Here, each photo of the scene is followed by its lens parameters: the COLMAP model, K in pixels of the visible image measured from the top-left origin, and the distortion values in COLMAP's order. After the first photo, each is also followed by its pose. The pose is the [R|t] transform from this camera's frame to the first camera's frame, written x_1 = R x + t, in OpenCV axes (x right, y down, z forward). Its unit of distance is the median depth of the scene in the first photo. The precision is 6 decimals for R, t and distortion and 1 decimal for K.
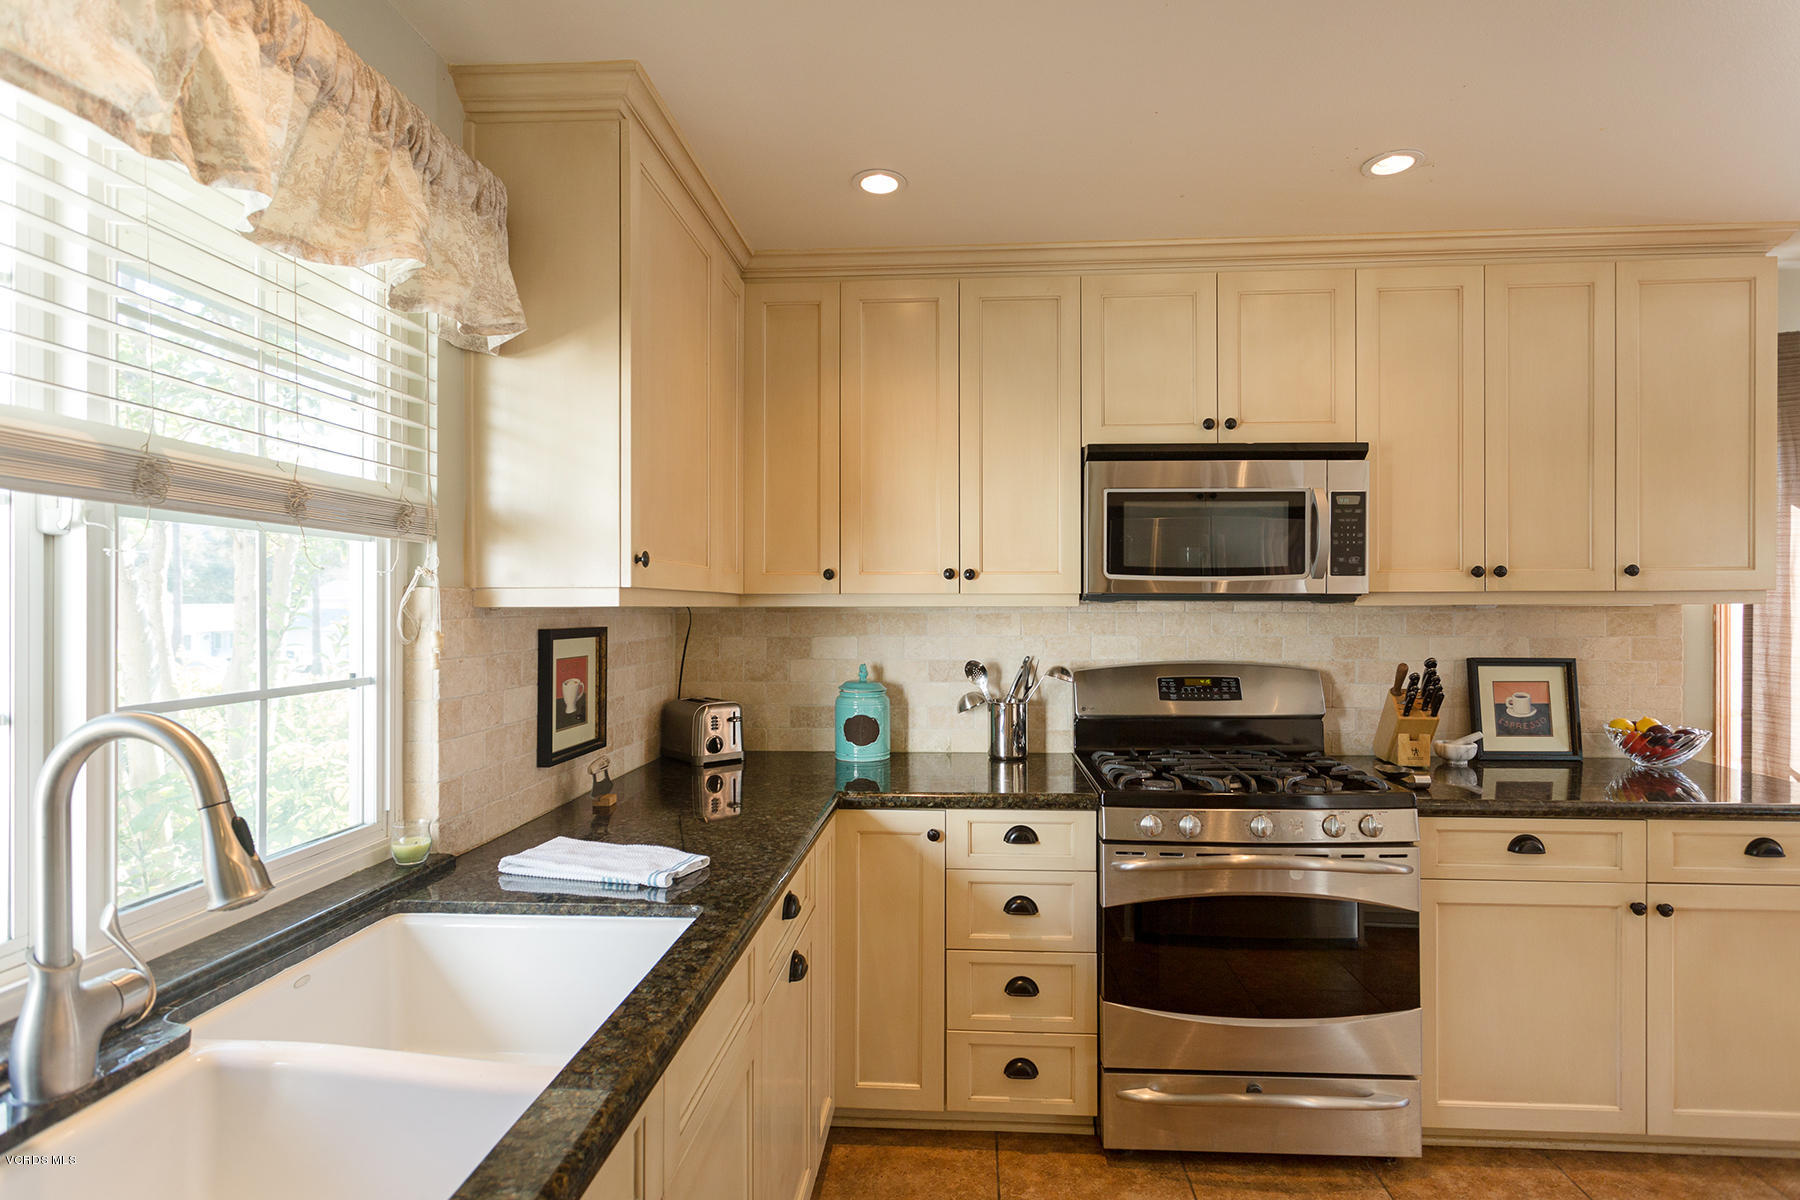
lens RADIAL K [[937.8, 0, 895.7], [0, 937.8, 613.0], [0, 0, 1]] dist [-0.000375, -0.000292]
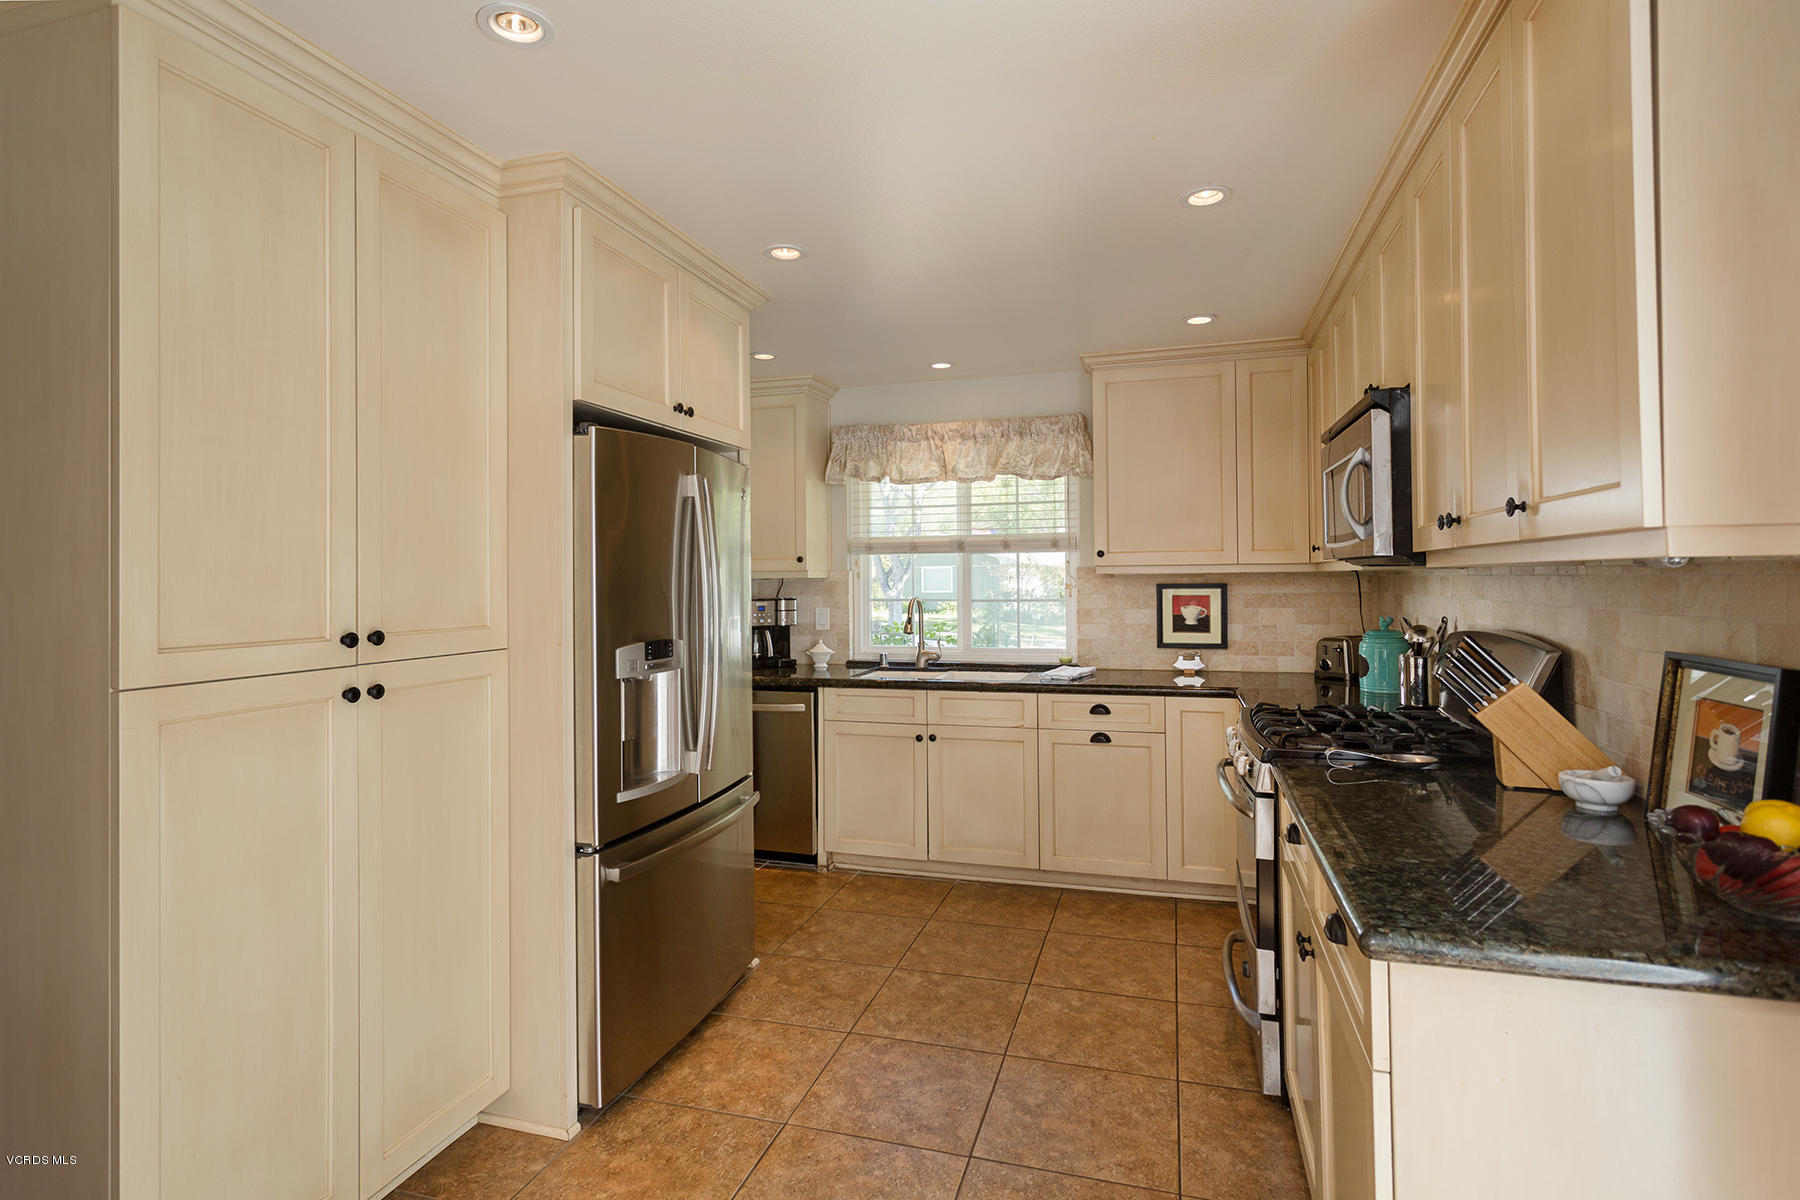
lens RADIAL K [[836.5, 0, 856.9], [0, 836.5, 587.0], [0, 0, 1]] dist [-0.000256, -0.000038]
pose [[-0.277097, 0.014357, -0.960735, 1.278411], [0.007525, 0.999890, 0.012772, -0.003807], [0.960812, -0.003690, -0.277175, 0.665235]]
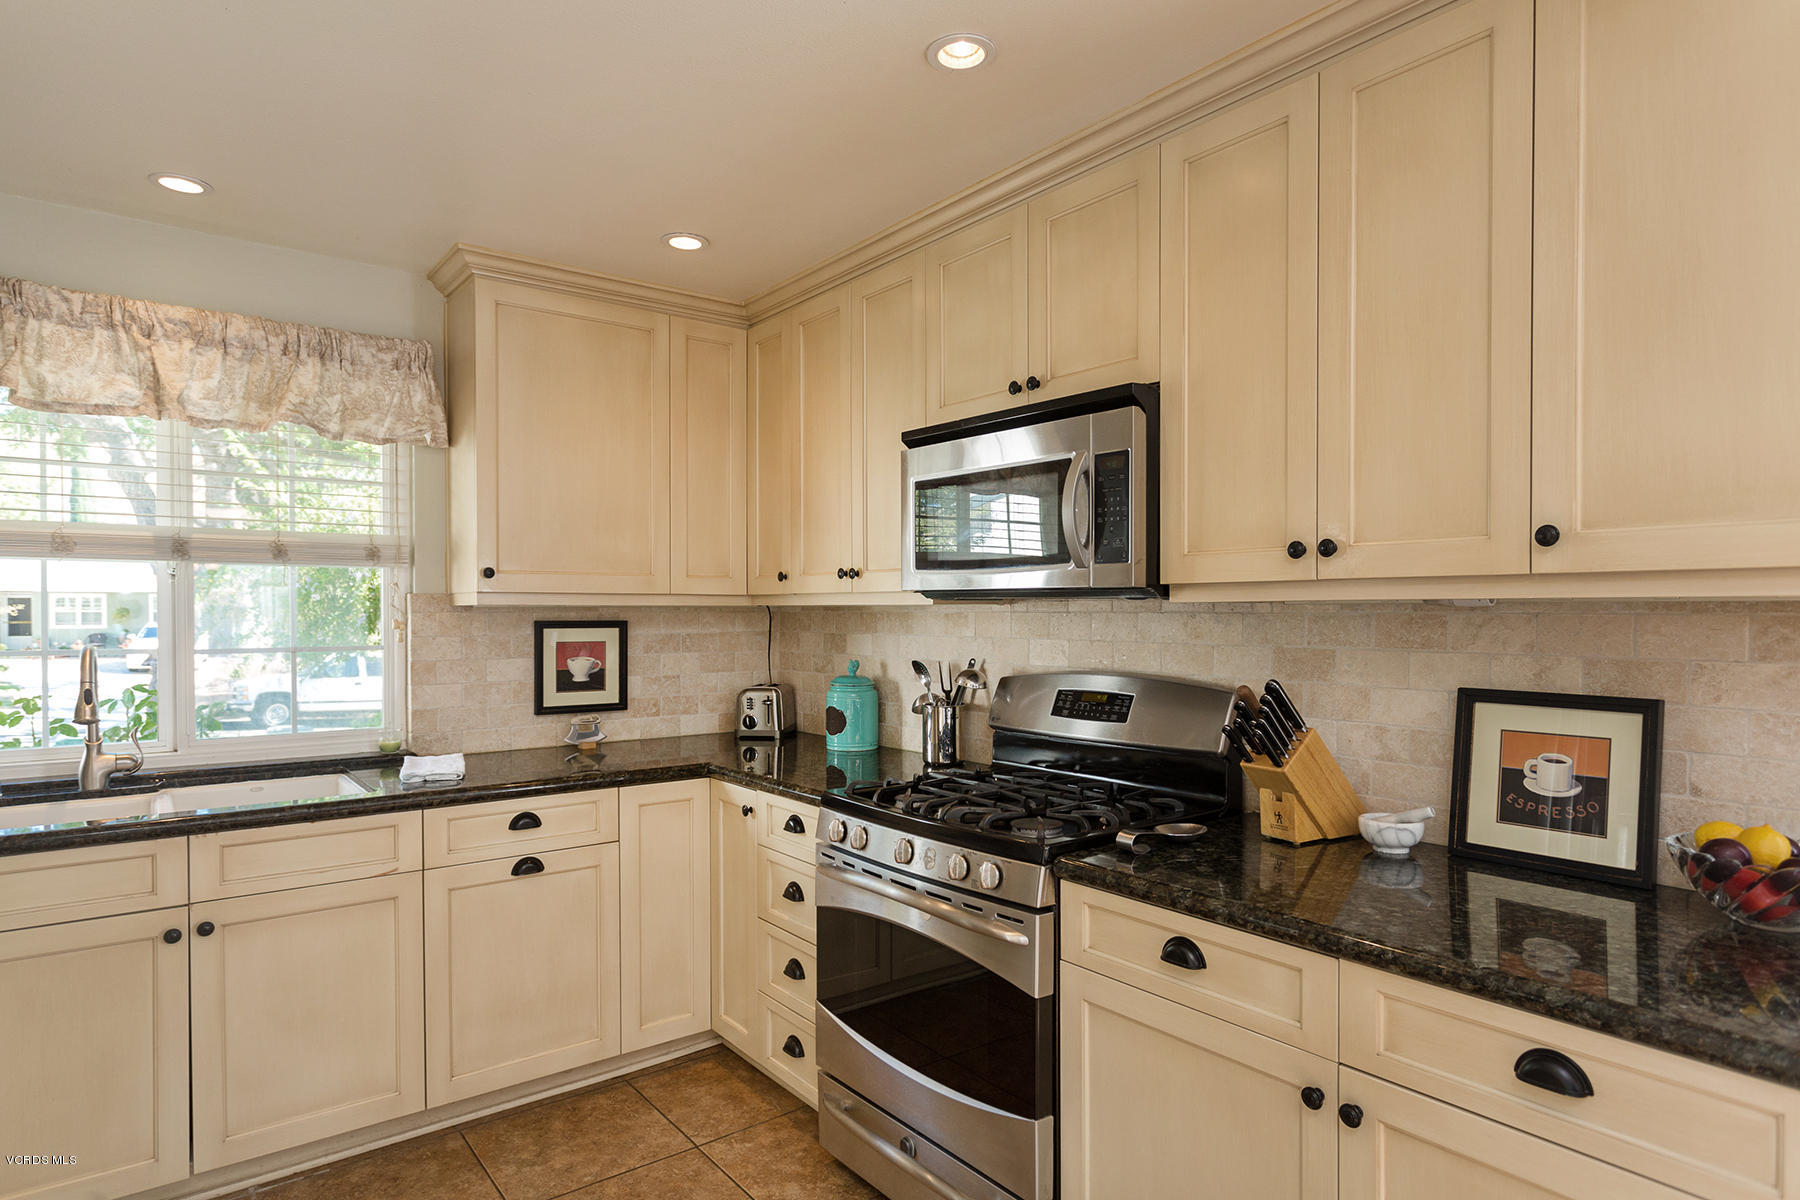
lens RADIAL K [[1008.3, 0, 810.5], [0, 1008.3, 636.8], [0, 0, 1]] dist [-0.004252, -0.000932]
pose [[0.628483, 0.022273, -0.777504, 0.859154], [-0.005111, 0.999687, 0.024506, 0.001037], [0.777806, -0.011428, 0.628400, 0.264132]]
